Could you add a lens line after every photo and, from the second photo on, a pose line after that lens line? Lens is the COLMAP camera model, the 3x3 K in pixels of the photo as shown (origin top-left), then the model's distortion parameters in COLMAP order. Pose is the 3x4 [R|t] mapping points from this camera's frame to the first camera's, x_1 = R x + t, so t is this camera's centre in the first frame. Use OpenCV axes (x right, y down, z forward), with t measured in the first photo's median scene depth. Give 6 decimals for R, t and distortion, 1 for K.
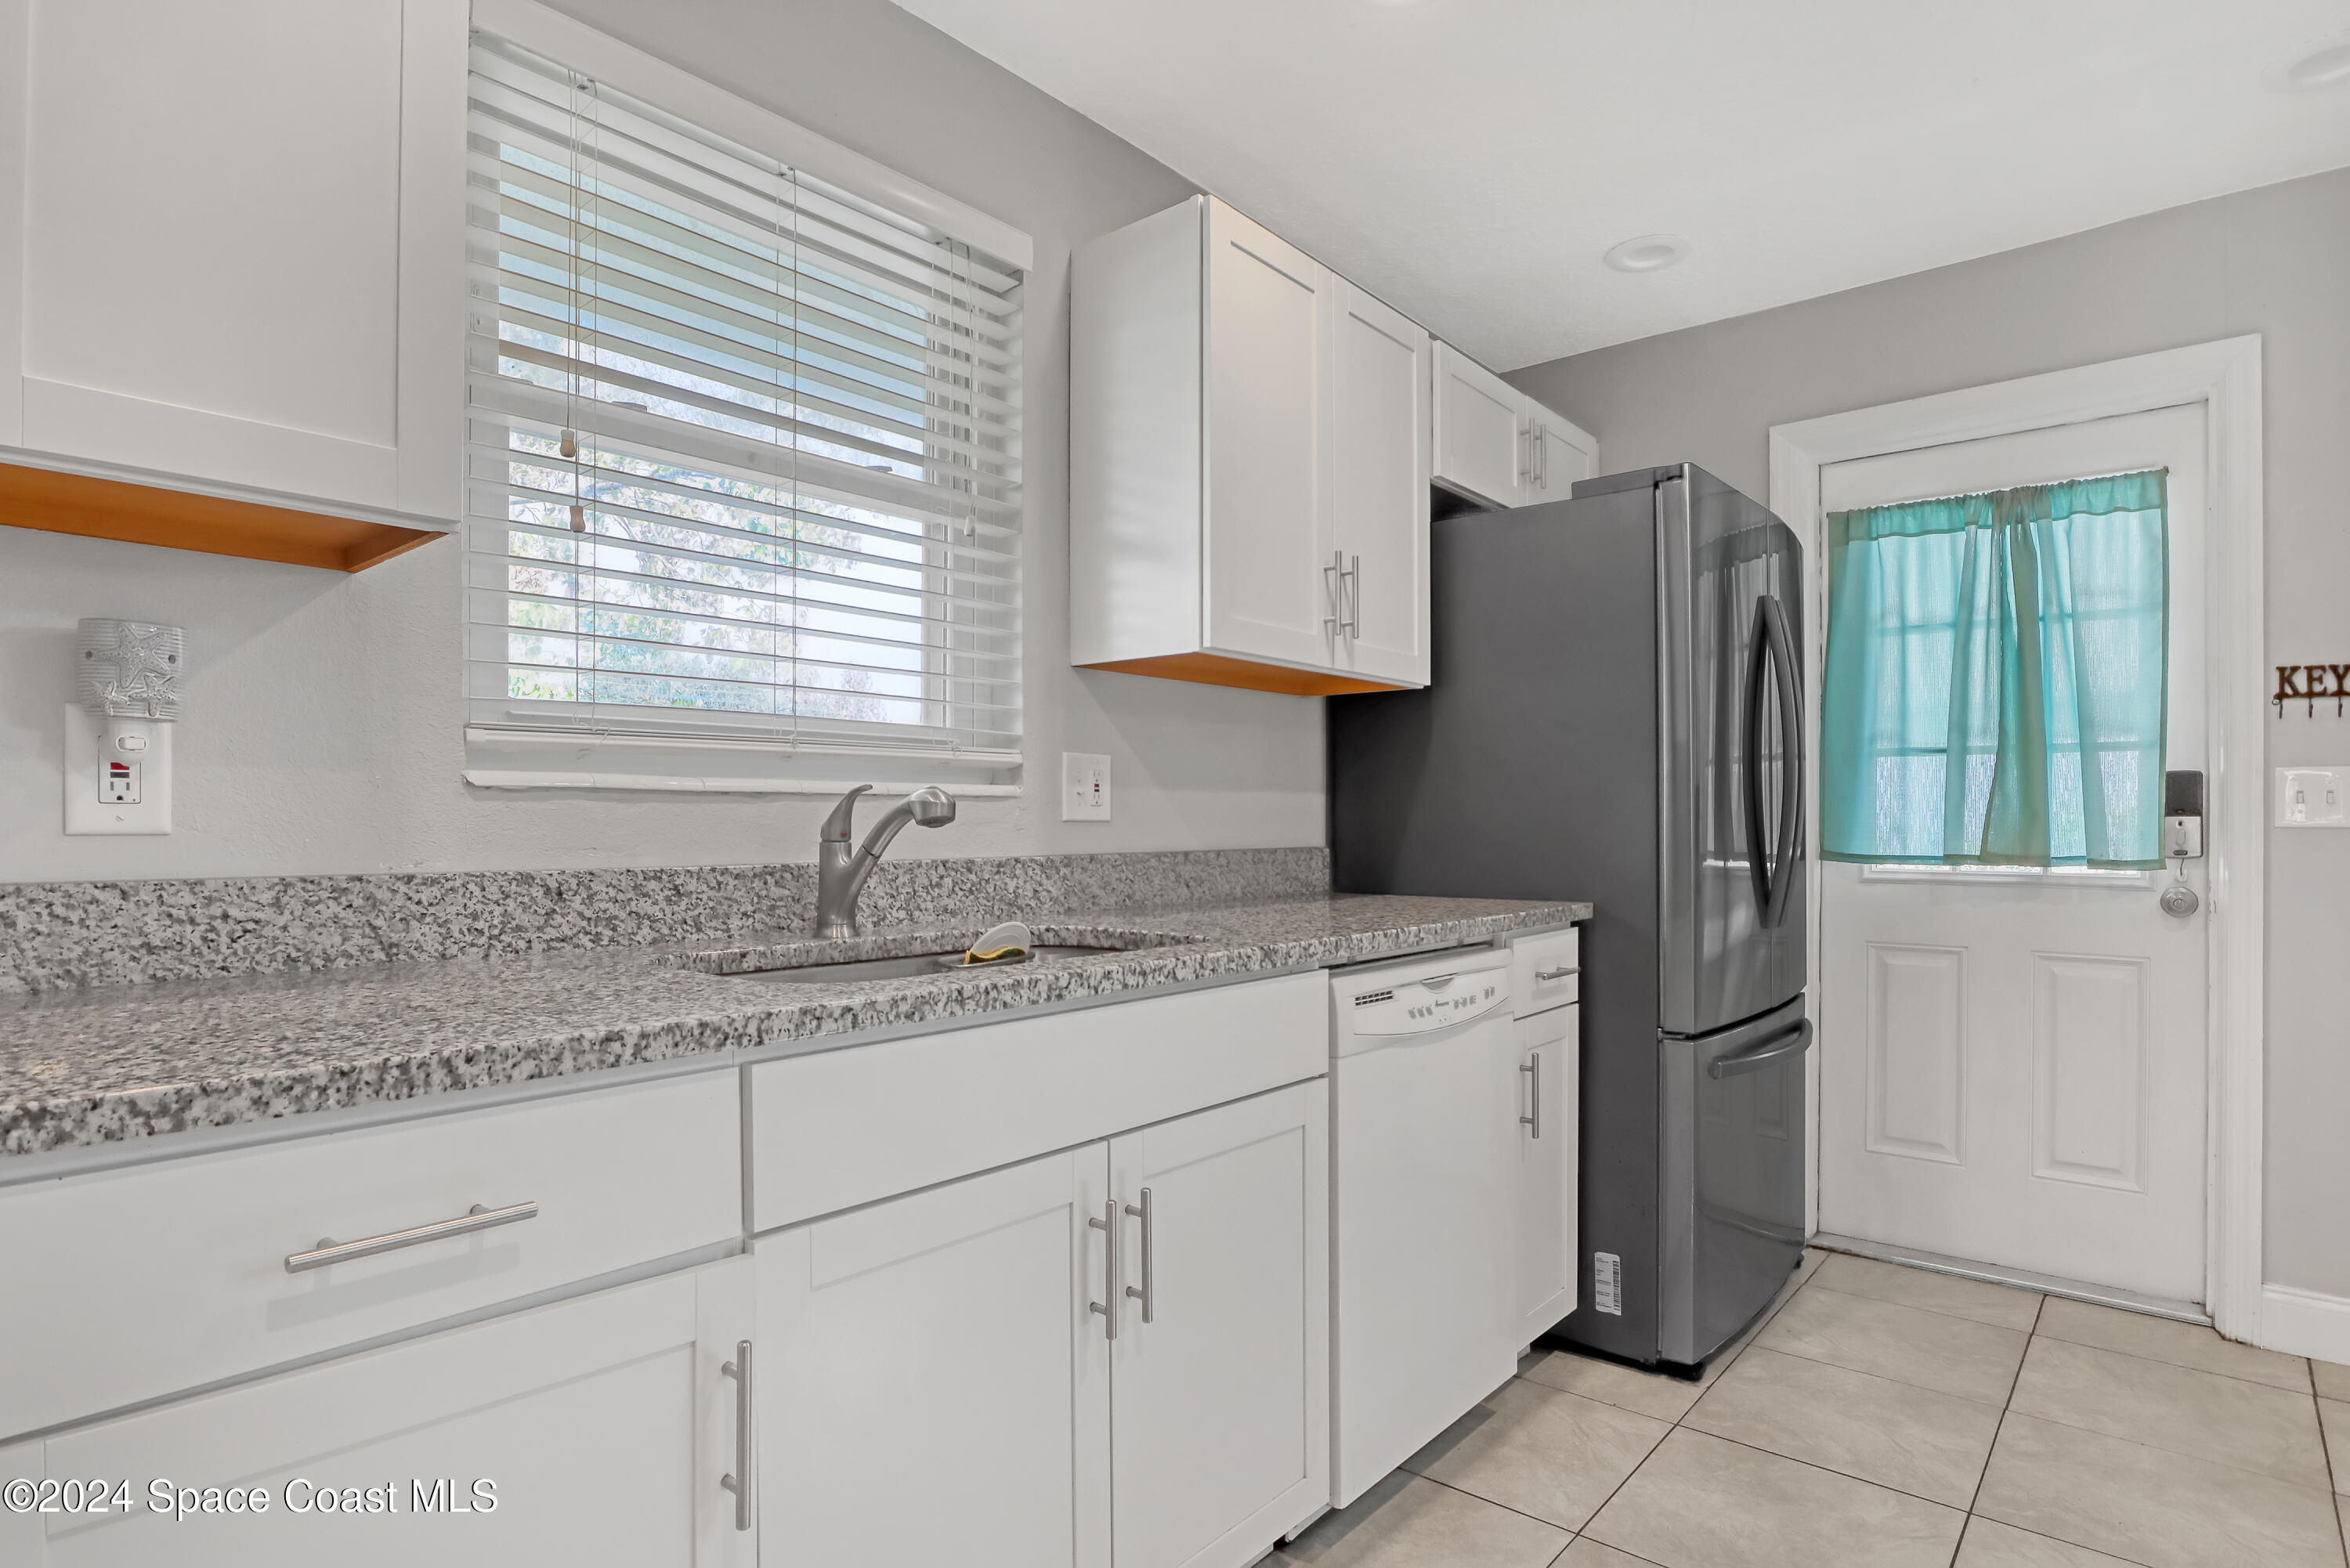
lens RADIAL K [[1222.2, 0, 1157.9], [0, 1222.2, 830.9], [0, 0, 1]] dist [-0.039103, 0.011563]
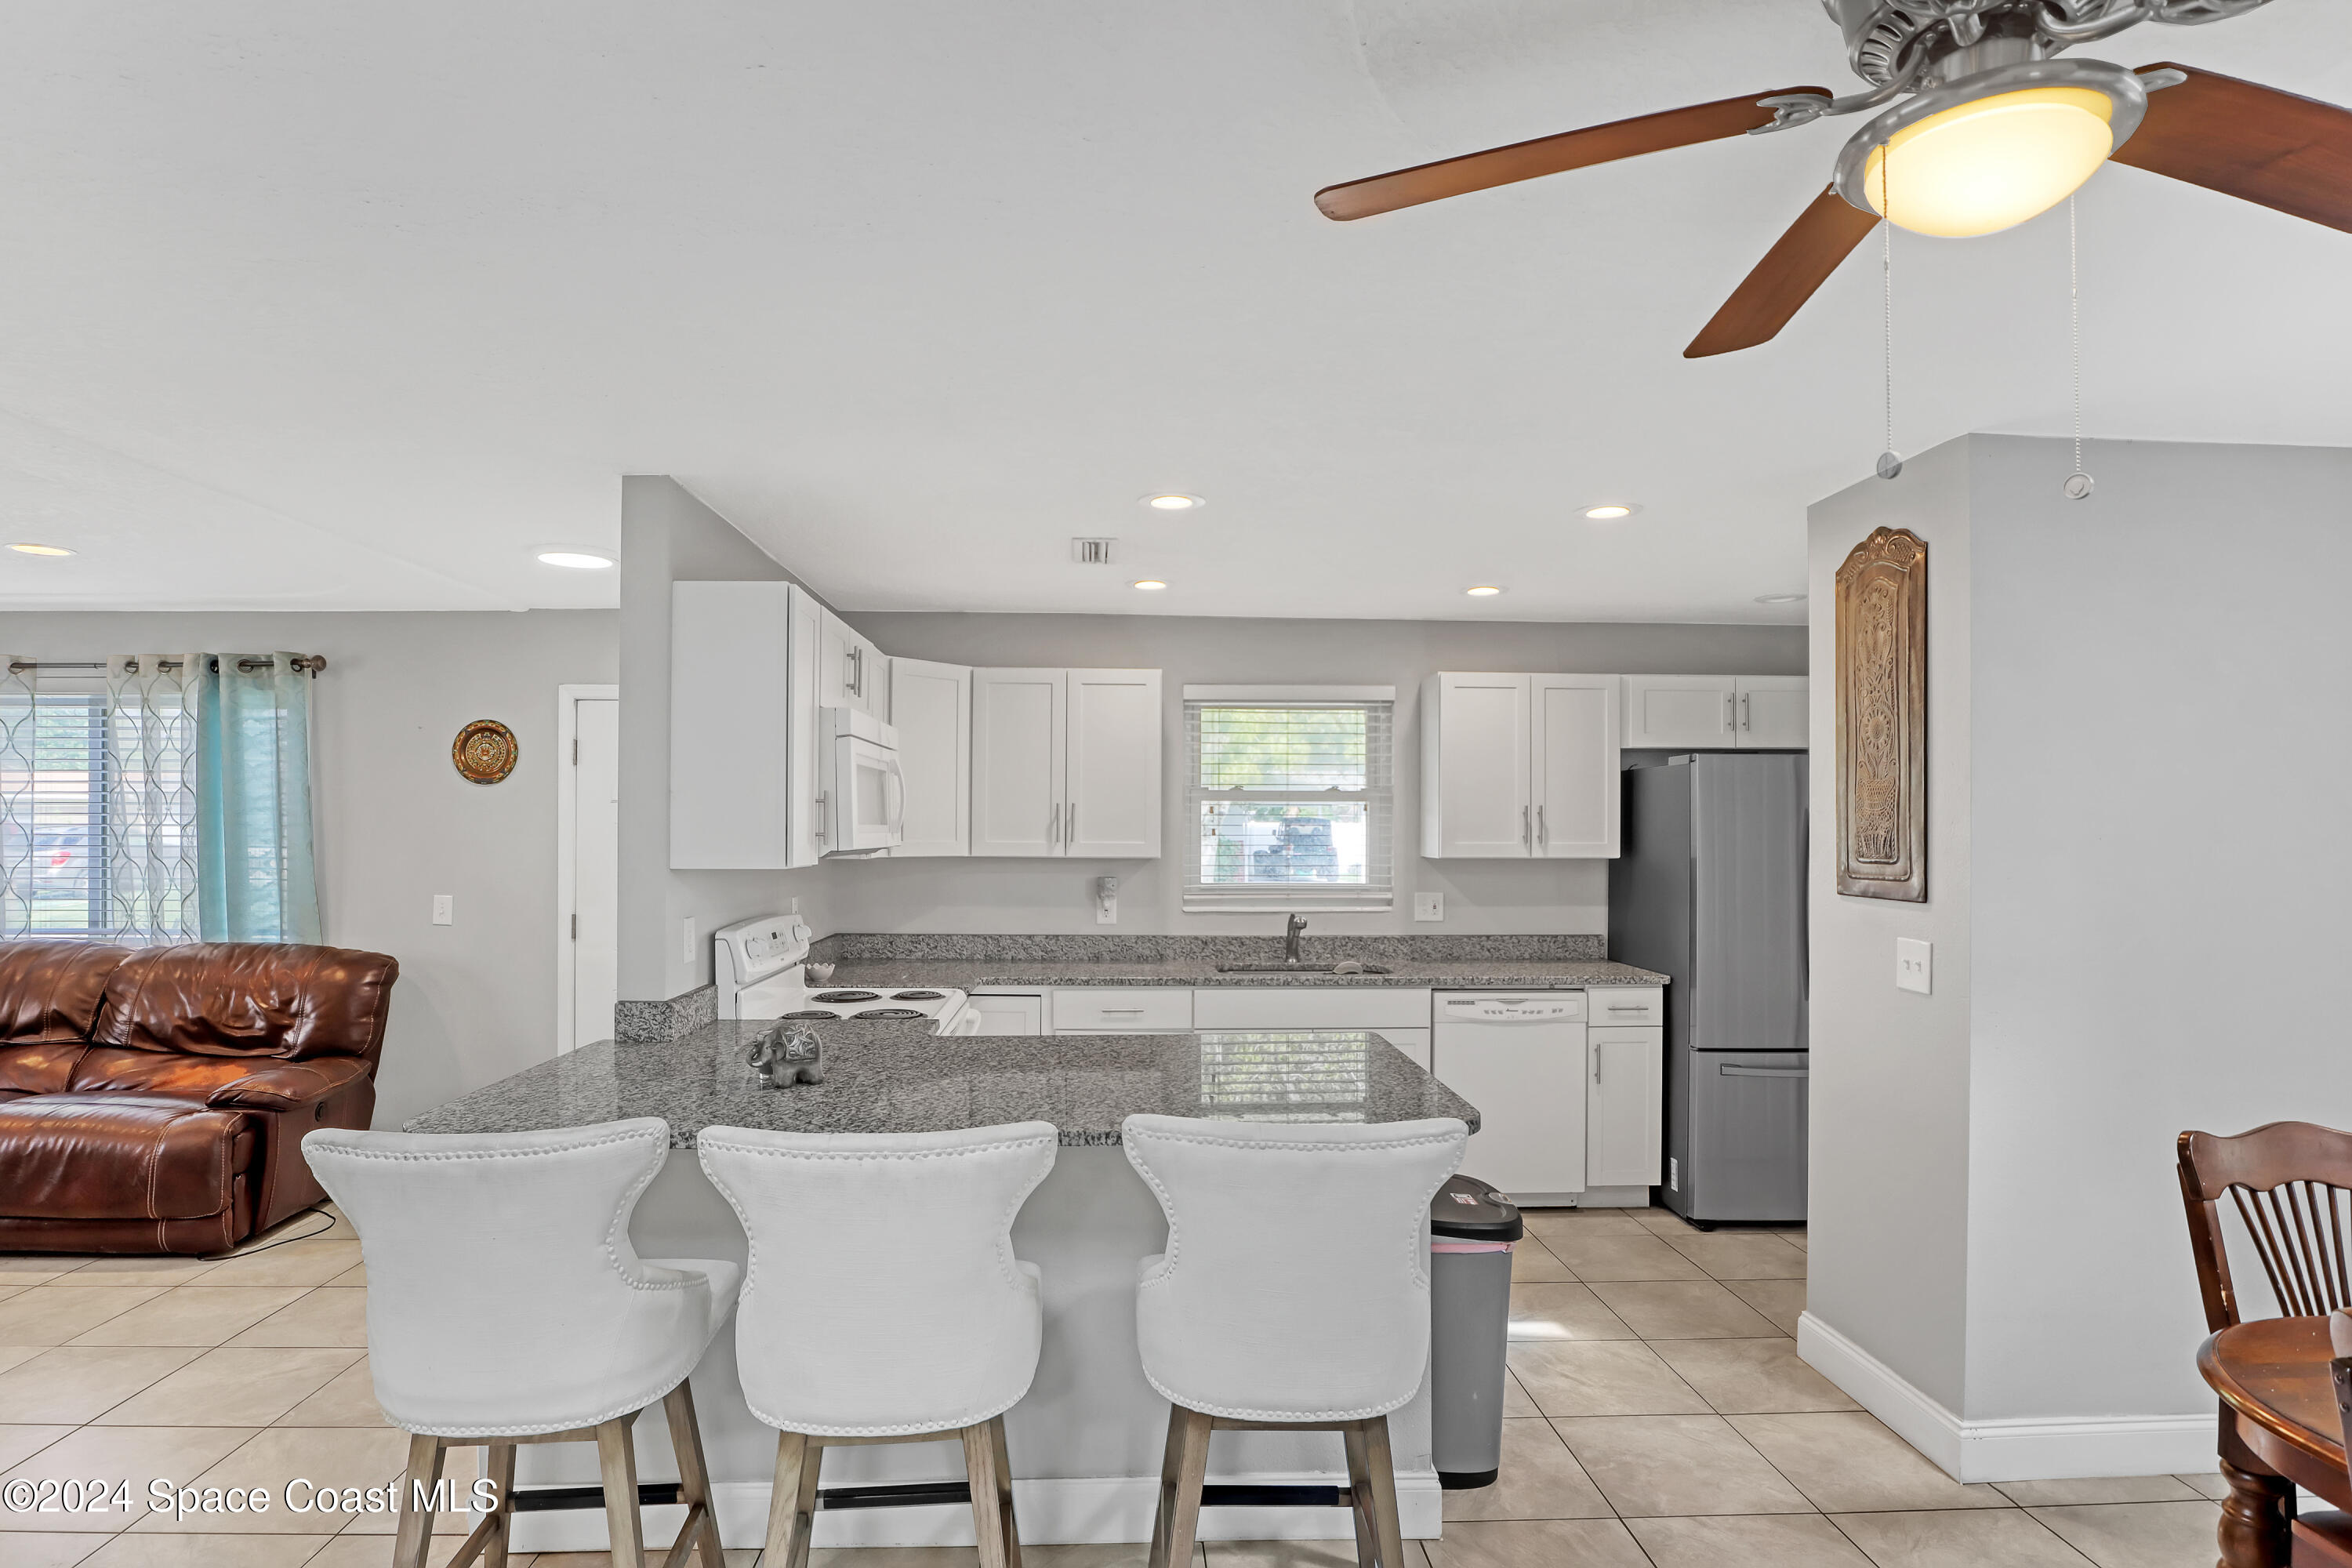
lens RADIAL K [[1223.3, 0, 1163.3], [0, 1223.3, 822.0], [0, 0, 1]] dist [-0.039103, 0.011563]
pose [[0.689358, 0.002746, -0.724416, 1.171698], [-0.009746, 0.999937, -0.005484, -0.163793], [0.724355, 0.010840, 0.689342, -0.898334]]
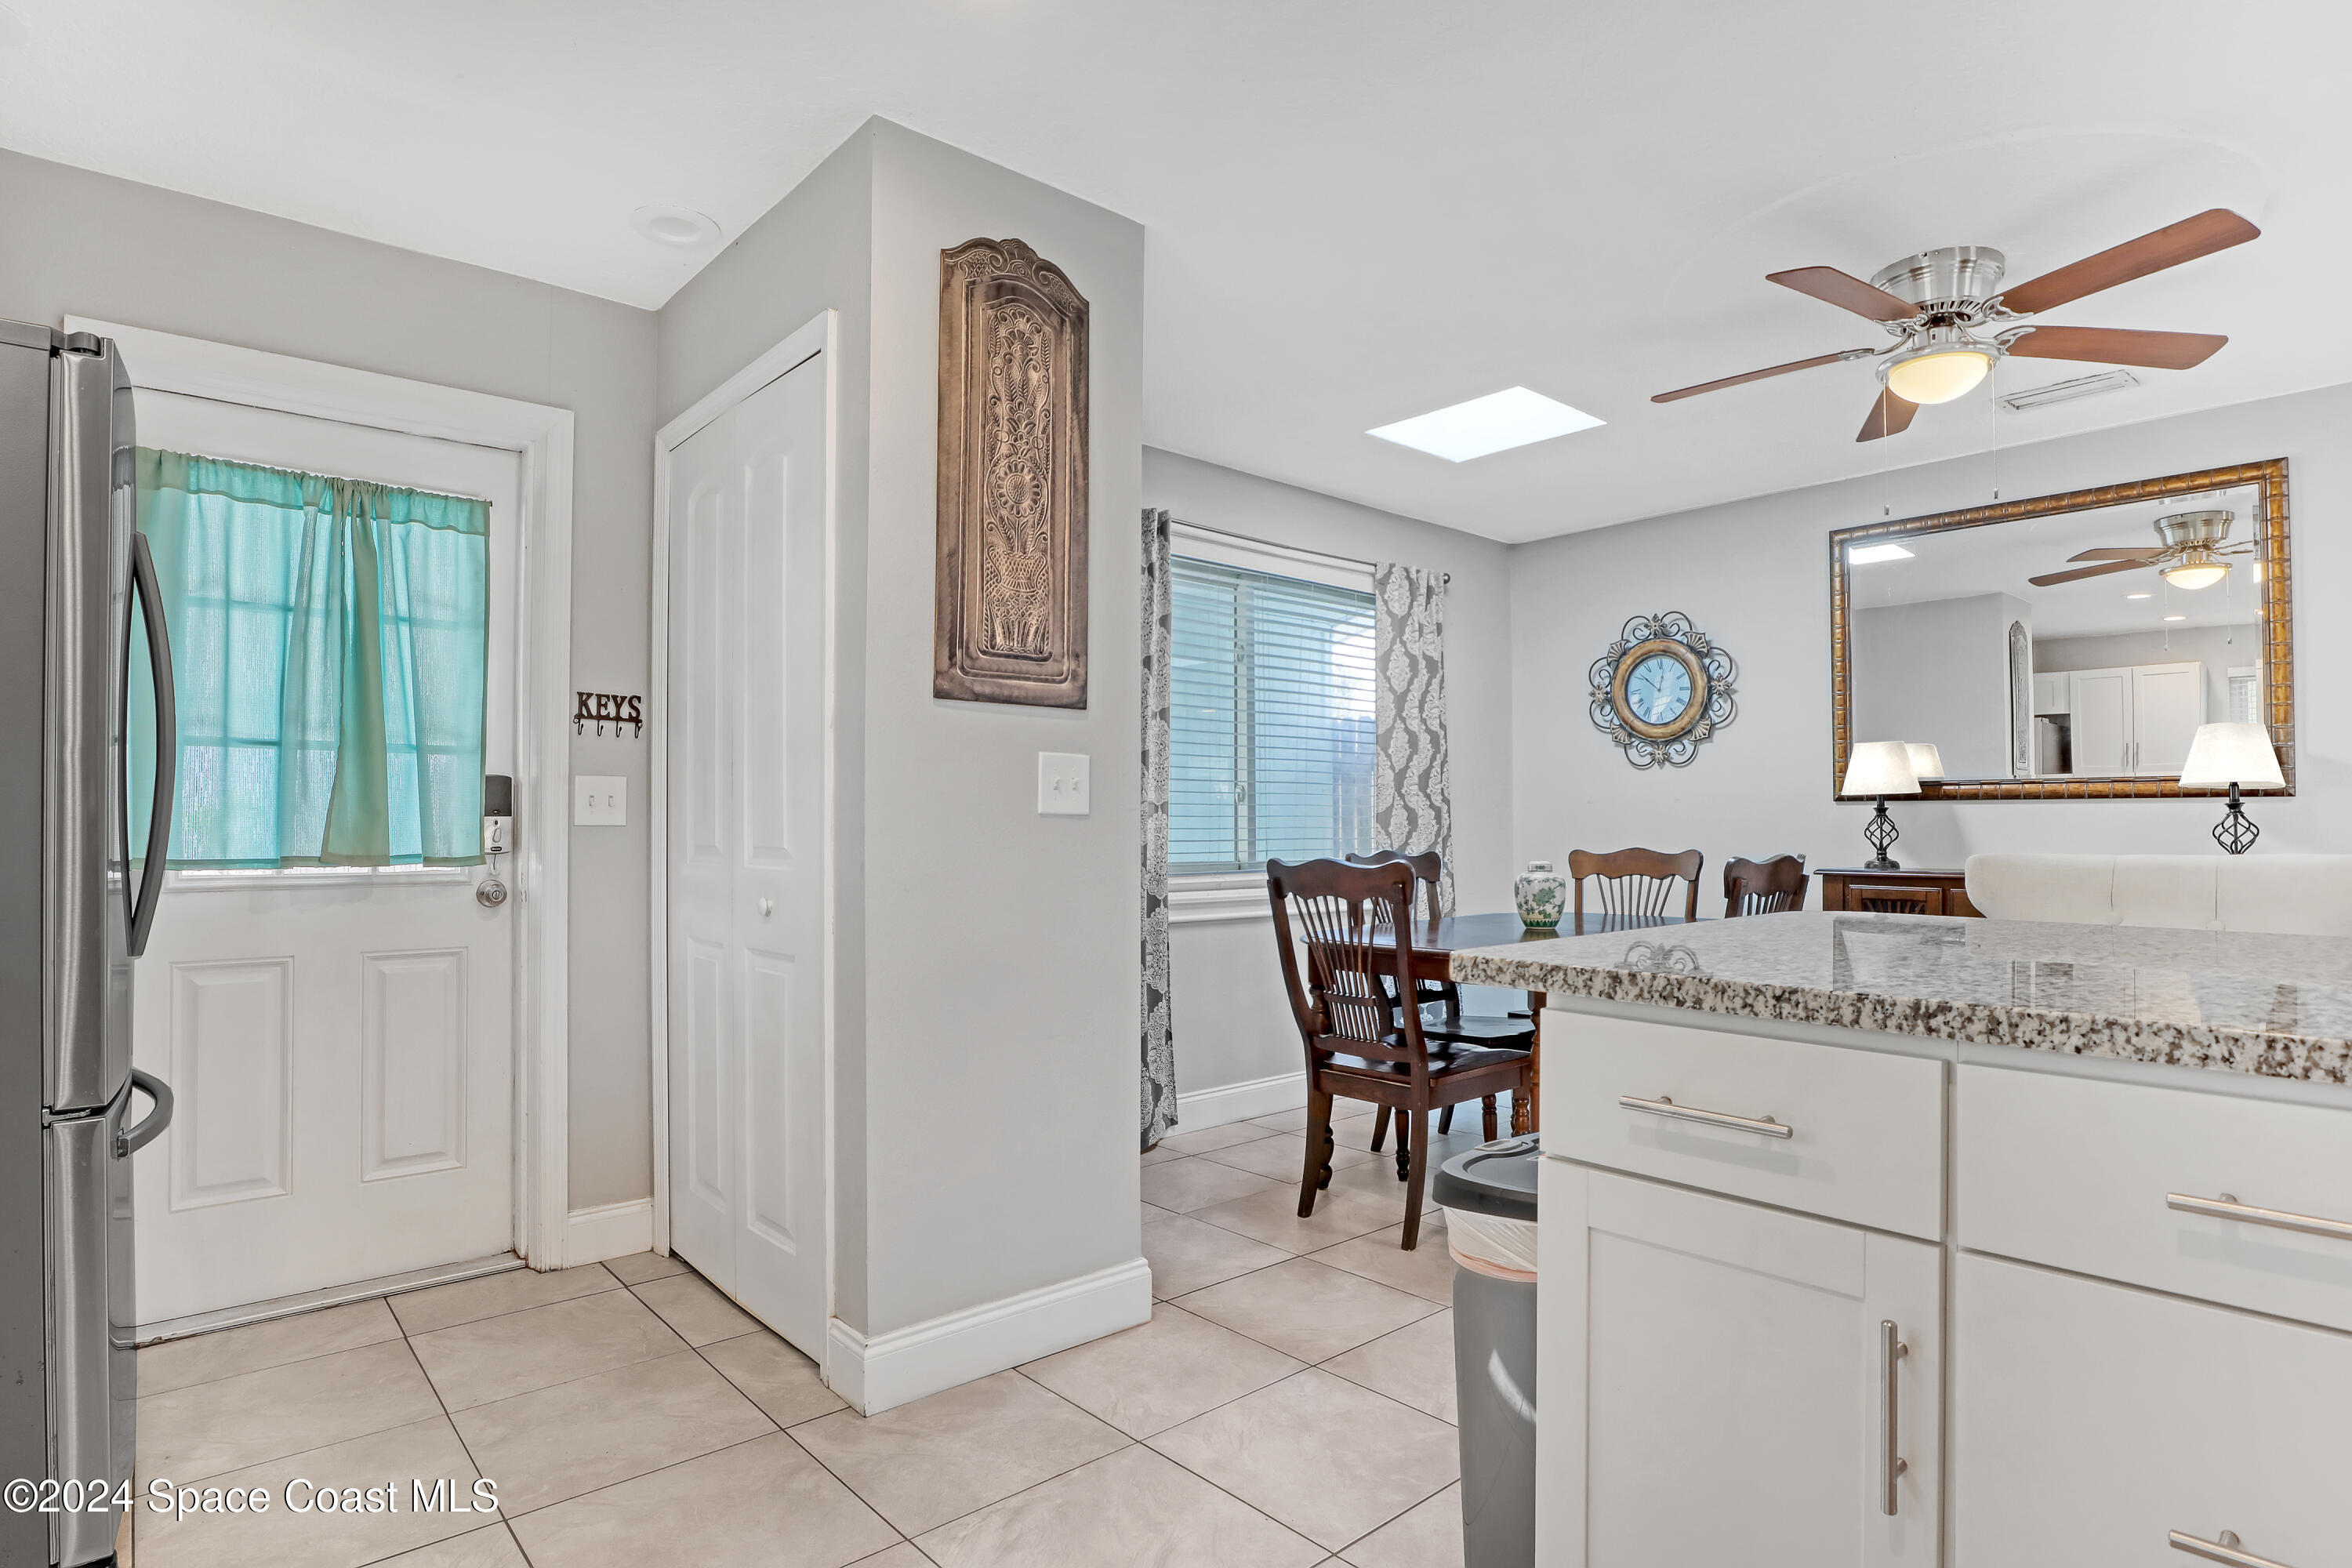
lens RADIAL K [[1223.3, 0, 1178.6], [0, 1223.3, 795.6], [0, 0, 1]] dist [-0.039103, 0.011563]
pose [[0.134762, 0.020106, 0.990674, -0.184659], [0.007989, 0.999740, -0.021377, -0.002375], [-0.990846, 0.010795, 0.134567, 0.234518]]
